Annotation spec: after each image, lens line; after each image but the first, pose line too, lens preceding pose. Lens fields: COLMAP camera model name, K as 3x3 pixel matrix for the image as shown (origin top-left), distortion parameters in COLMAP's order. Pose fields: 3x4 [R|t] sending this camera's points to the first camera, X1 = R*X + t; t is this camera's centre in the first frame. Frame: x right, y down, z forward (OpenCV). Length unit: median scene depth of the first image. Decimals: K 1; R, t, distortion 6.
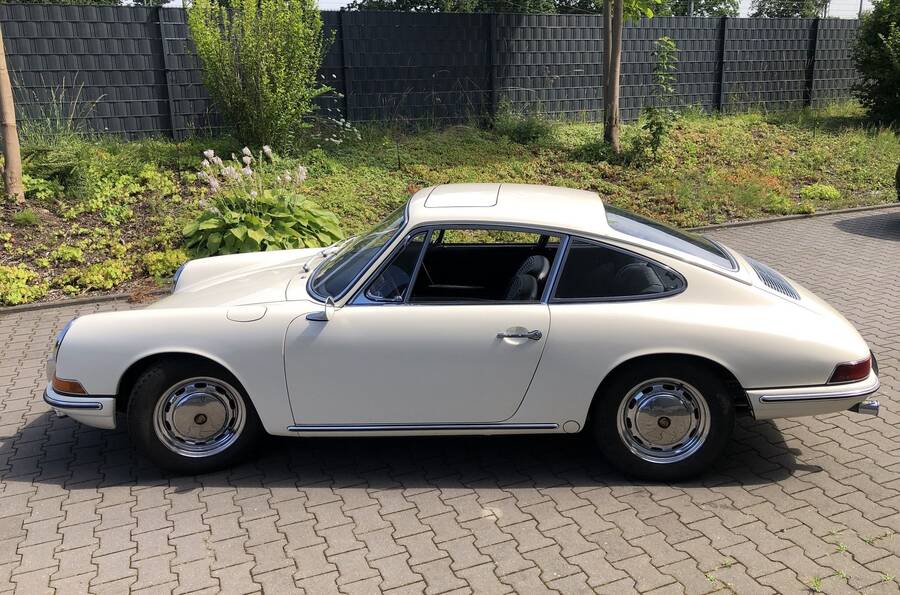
lens RADIAL K [[804.4, 0, 450.0], [0, 804.4, 297.5], [0, 0, 1]] dist [0.004127, -0.006330]
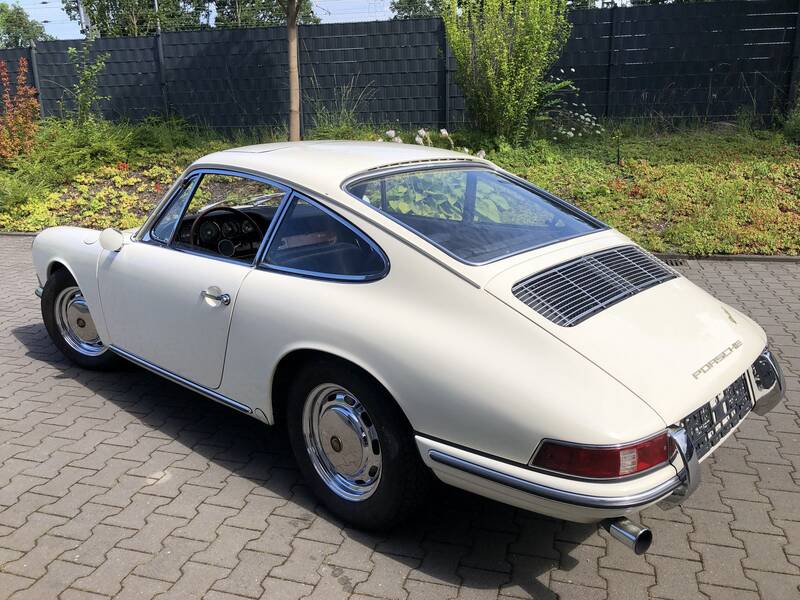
lens RADIAL K [[662.6, 0, 400.0], [0, 662.6, 300.0], [0, 0, 1]] dist [0.003313, -0.000572]
pose [[0.765067, 0.175199, -0.619660, 0.332326], [-0.162691, 0.983649, 0.077243, -0.018612], [0.623061, 0.041716, 0.781060, 0.264954]]
